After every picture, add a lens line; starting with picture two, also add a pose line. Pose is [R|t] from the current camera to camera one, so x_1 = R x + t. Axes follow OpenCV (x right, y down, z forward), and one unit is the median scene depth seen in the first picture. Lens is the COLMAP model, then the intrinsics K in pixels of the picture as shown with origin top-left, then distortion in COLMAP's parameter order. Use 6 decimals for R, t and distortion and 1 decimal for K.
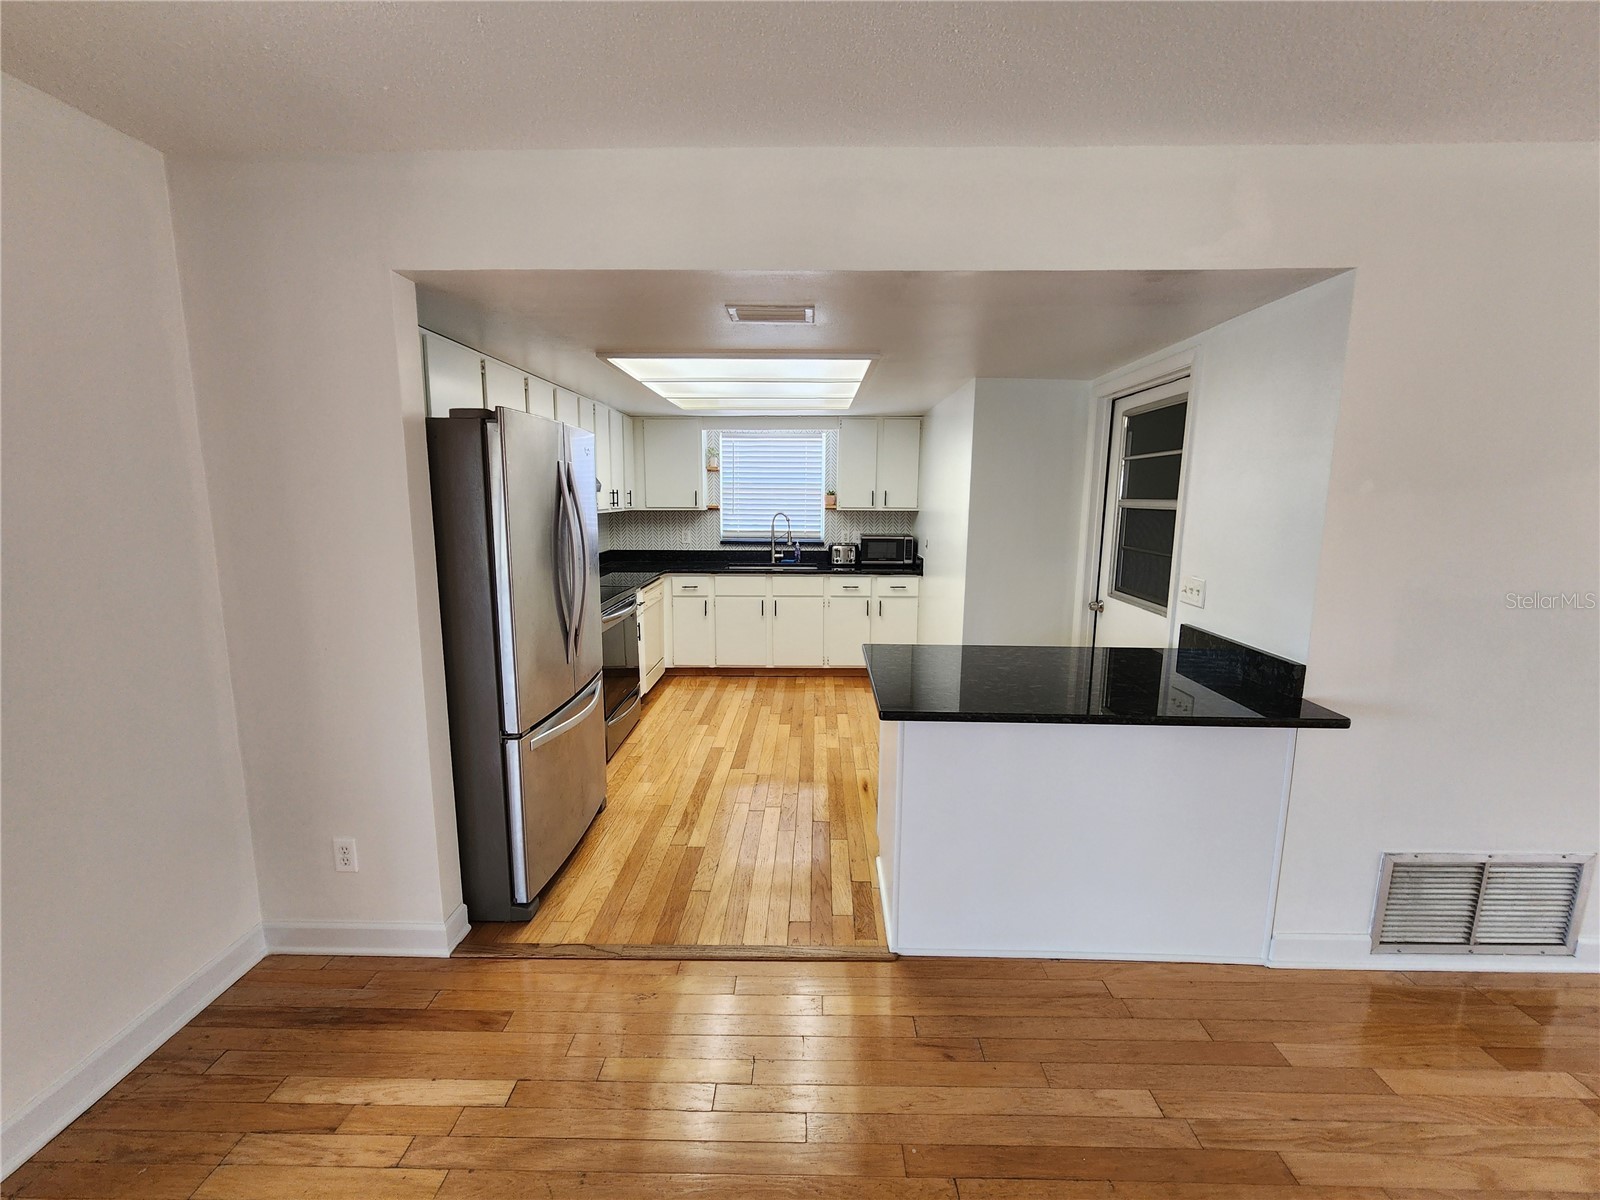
lens RADIAL K [[659.2, 0, 801.9], [0, 659.2, 597.6], [0, 0, 1]] dist [0.000469, 0.000218]
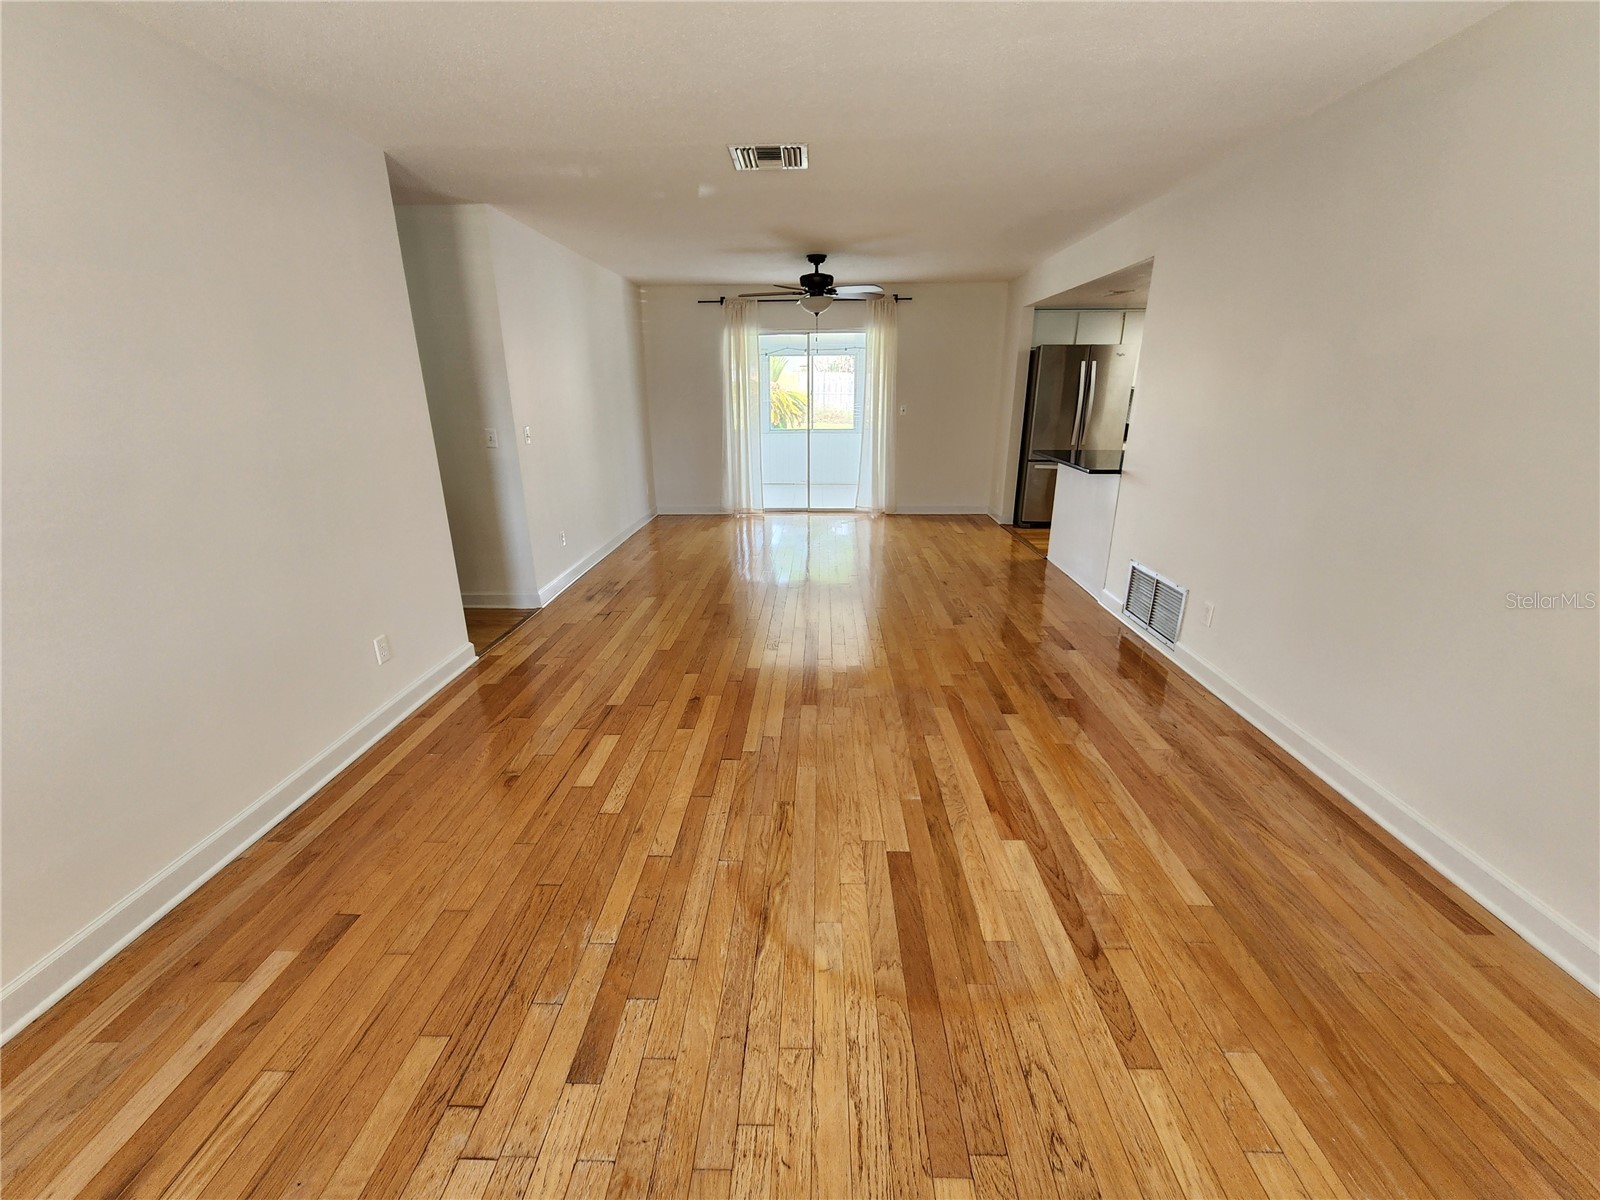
lens RADIAL K [[656.9, 0, 797.3], [0, 656.9, 599.9], [0, 0, 1]] dist [-0.000700, 0.000015]
pose [[-0.020132, 0.307209, -0.951429, 1.088510], [-0.152293, 0.939575, 0.306604, 0.021257], [0.988130, 0.151068, 0.027871, -0.005391]]
